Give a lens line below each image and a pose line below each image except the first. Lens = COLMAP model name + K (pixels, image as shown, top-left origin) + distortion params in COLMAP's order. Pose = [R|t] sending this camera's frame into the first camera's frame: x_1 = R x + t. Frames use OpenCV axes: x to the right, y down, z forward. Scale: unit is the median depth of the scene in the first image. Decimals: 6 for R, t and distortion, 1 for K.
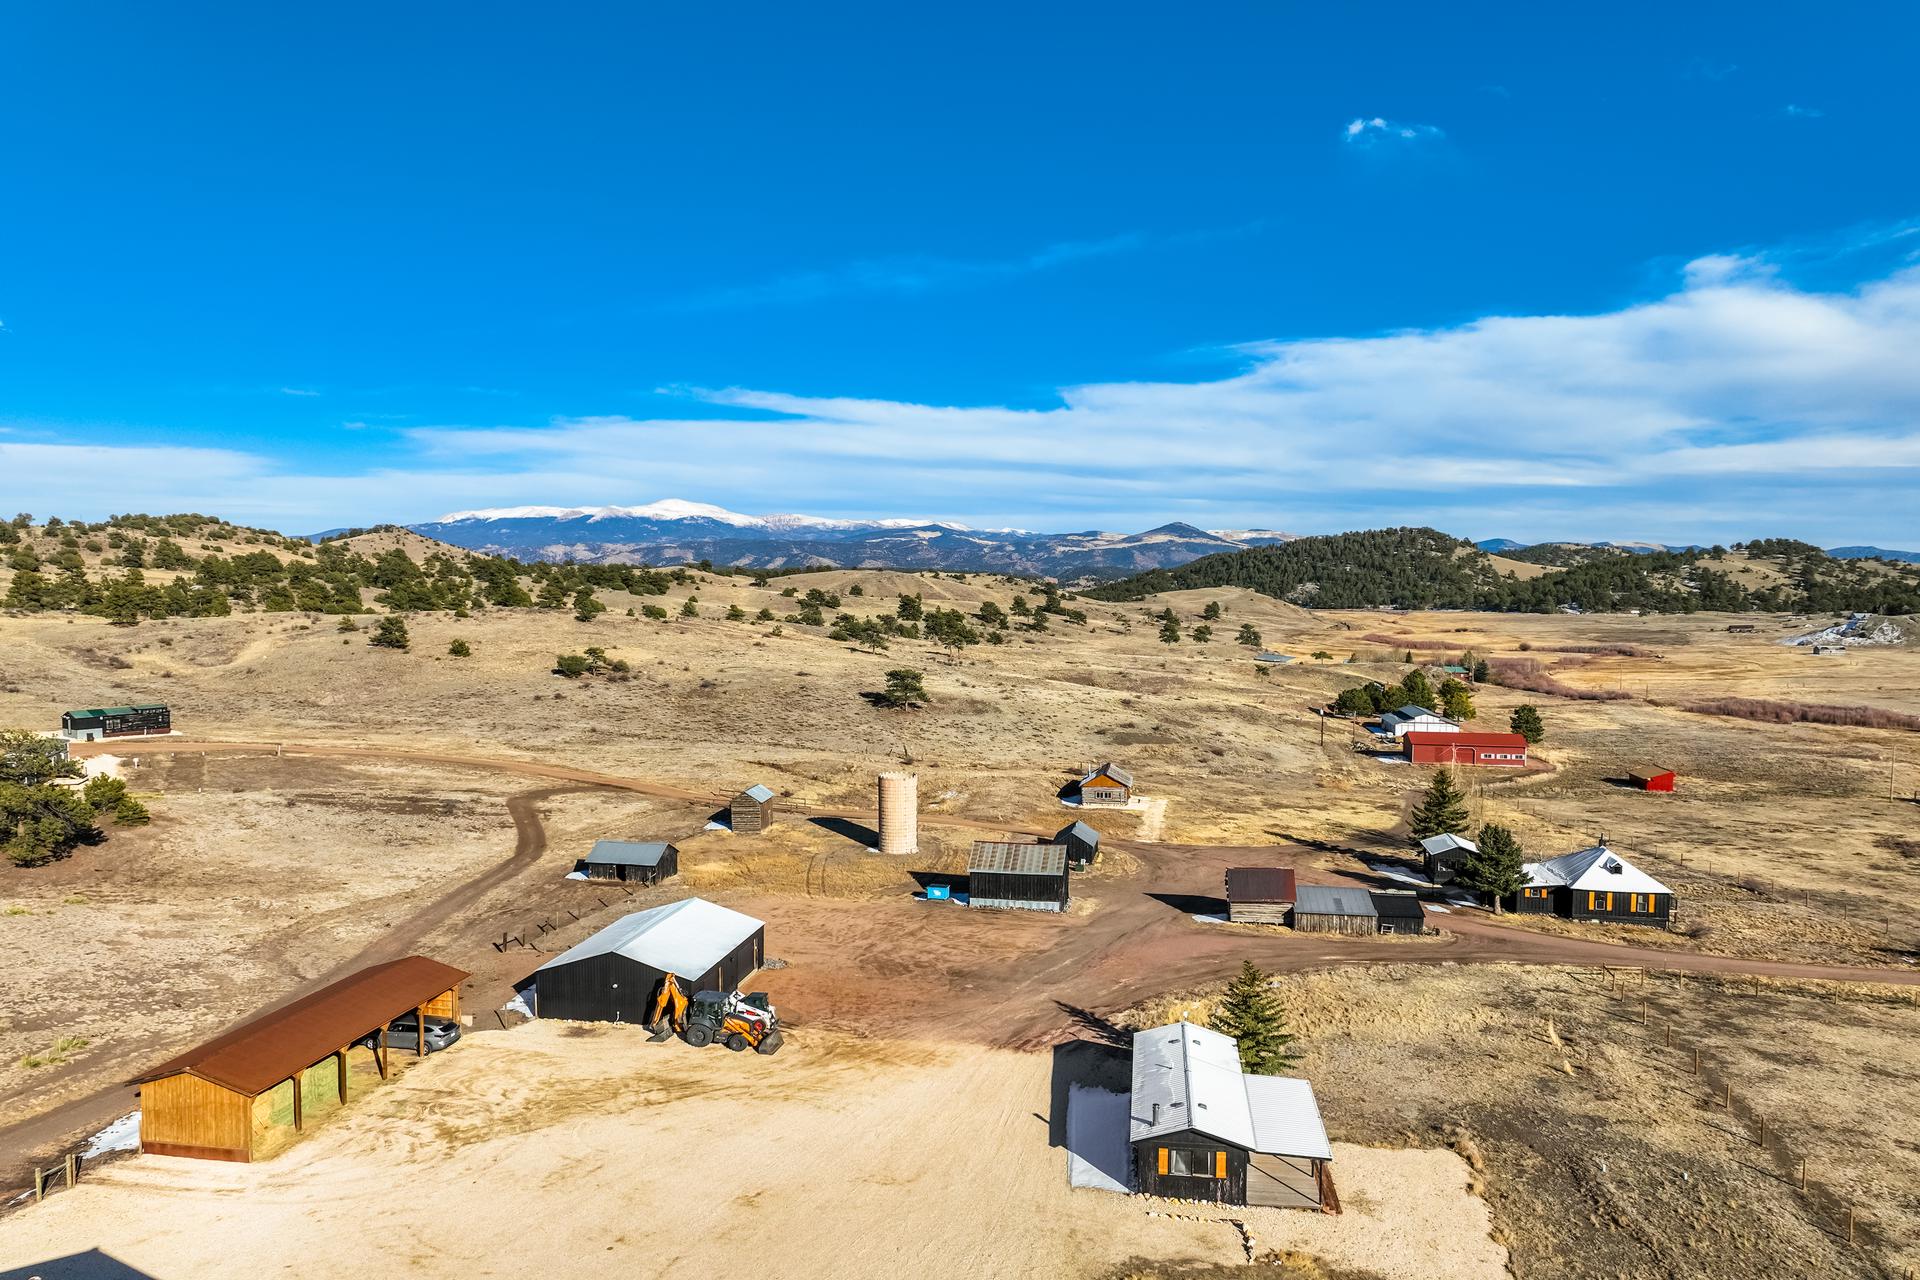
lens RADIAL K [[1288.4, 0, 927.2], [0, 1288.4, 698.3], [0, 0, 1]] dist [-0.000695, 0.007894]
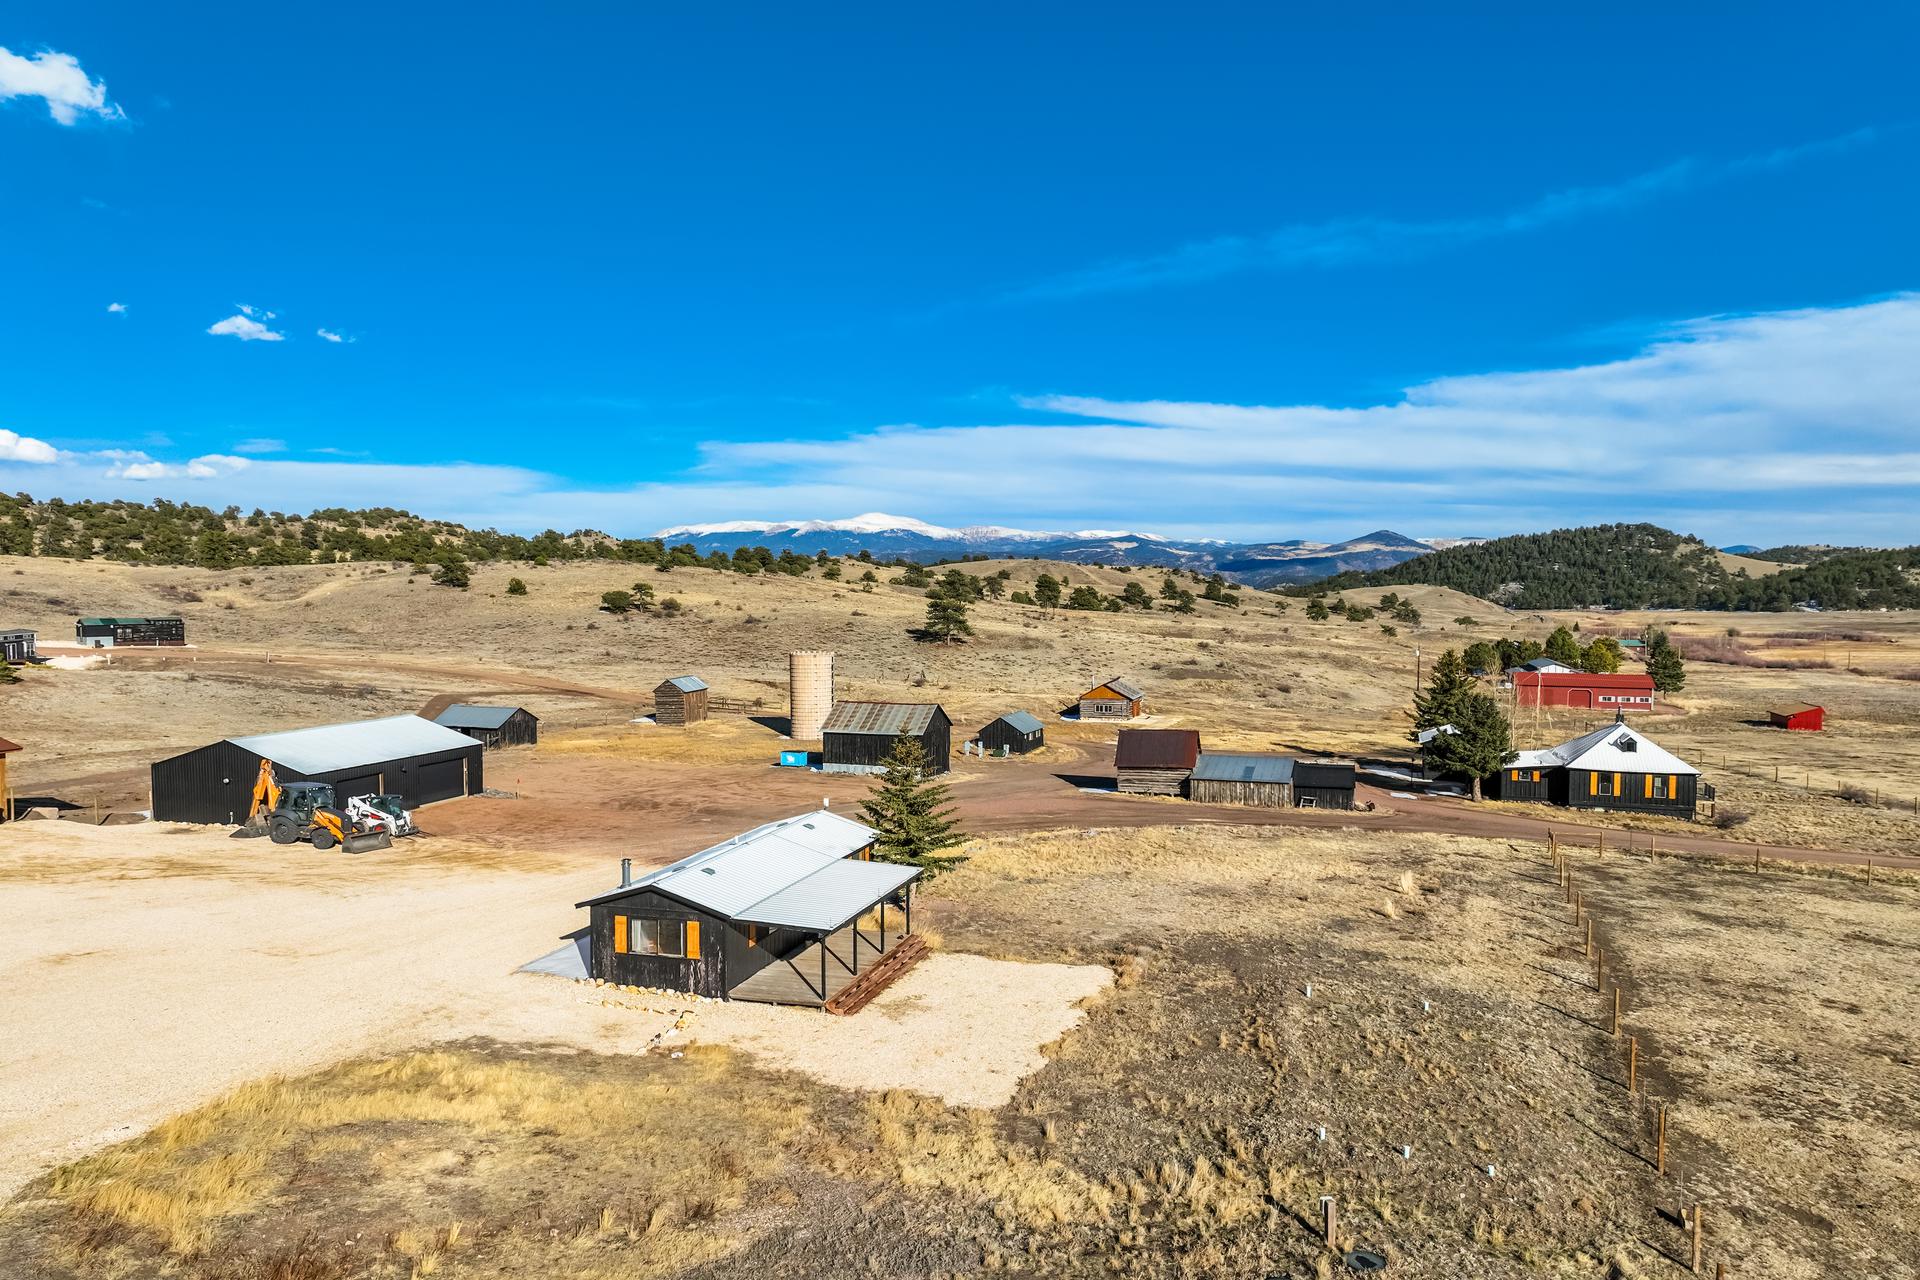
lens RADIAL K [[1283.0, 0, 933.3], [0, 1283.0, 683.1], [0, 0, 1]] dist [0.000342, 0.006164]
pose [[0.989999, 0.007375, -0.140878, 0.135912], [-0.009761, 0.999820, -0.016250, 0.068547], [0.140733, 0.017463, 0.989894, 0.094043]]
